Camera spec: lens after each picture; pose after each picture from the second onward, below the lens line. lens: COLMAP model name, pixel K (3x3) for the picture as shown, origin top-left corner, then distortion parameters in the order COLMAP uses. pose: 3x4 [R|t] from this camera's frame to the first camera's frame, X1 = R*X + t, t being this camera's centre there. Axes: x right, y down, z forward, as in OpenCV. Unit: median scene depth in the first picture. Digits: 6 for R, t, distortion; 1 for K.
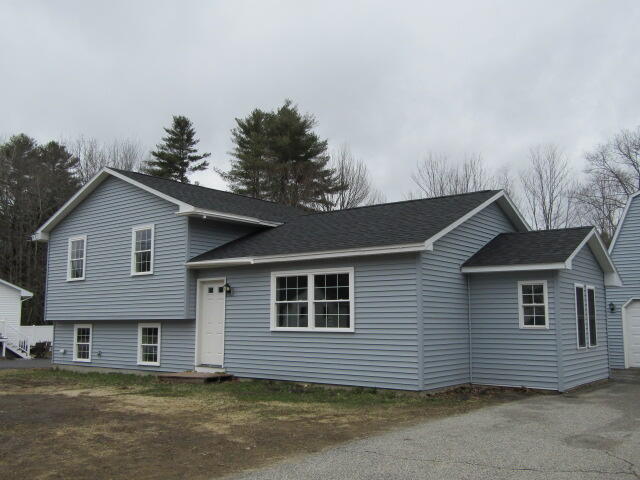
lens RADIAL K [[625.6, 0, 326.1], [0, 625.6, 245.5], [0, 0, 1]] dist [0.005932, 0.000000]
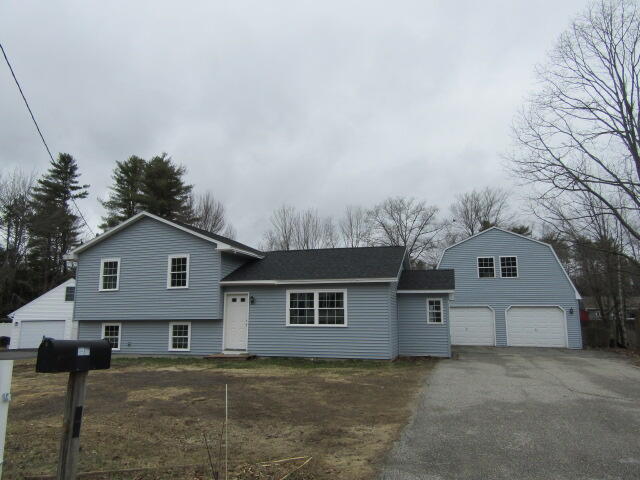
lens RADIAL K [[467.7, 0, 316.3], [0, 467.7, 238.3], [0, 0, 1]] dist [-0.007110, 0.002702]
pose [[0.932058, 0.059872, 0.357327, -0.383823], [-0.041256, 0.997375, -0.059503, -0.018734], [-0.359952, 0.040719, 0.932082, -0.138191]]
